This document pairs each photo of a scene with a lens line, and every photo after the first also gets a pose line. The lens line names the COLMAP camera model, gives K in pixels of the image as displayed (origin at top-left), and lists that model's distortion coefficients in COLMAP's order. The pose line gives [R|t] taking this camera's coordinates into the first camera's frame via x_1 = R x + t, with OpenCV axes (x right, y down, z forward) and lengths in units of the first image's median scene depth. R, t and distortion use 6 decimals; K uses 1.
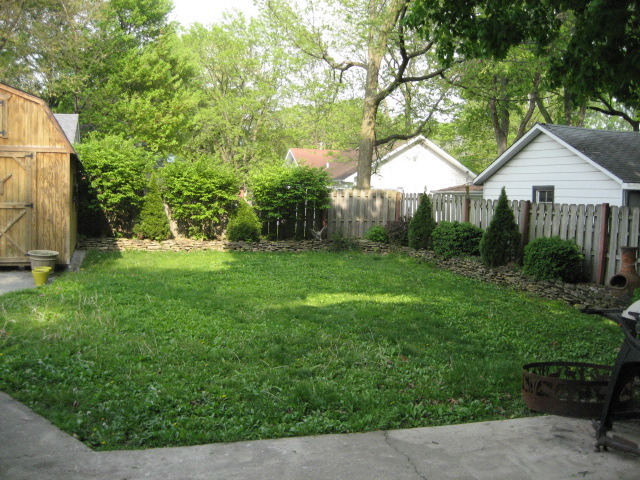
lens RADIAL K [[657.6, 0, 320.0], [0, 657.6, 240.0], [0, 0, 1]] dist [-0.163262, 0.232317]
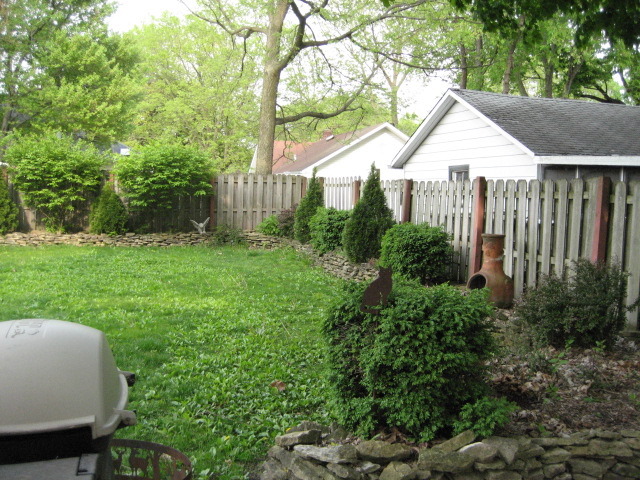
lens RADIAL K [[657.6, 0, 320.0], [0, 657.6, 240.0], [0, 0, 1]] dist [-0.163262, 0.232317]
pose [[0.999617, -0.001749, -0.027632, 0.193471], [0.001749, 0.999998, -0.000022, 0.010331], [0.027632, -0.000026, 0.999618, 0.172236]]
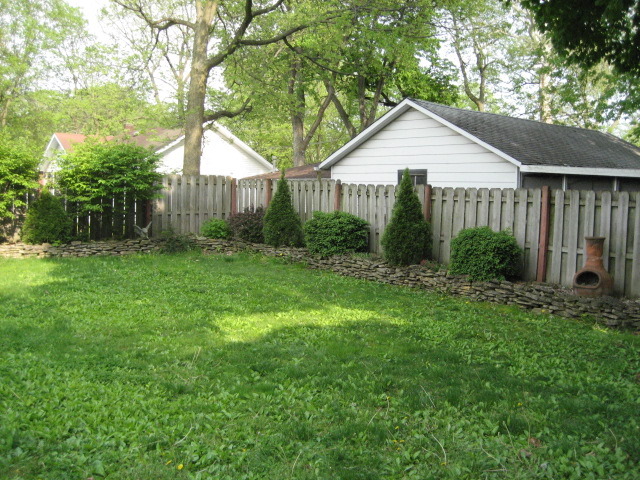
lens RADIAL K [[657.6, 0, 320.0], [0, 657.6, 240.0], [0, 0, 1]] dist [-0.163262, 0.232317]
pose [[0.929558, -0.031657, 0.367313, -0.103010], [0.027740, 0.999488, 0.015939, -0.005621], [-0.367630, -0.004627, 0.929961, 0.216030]]
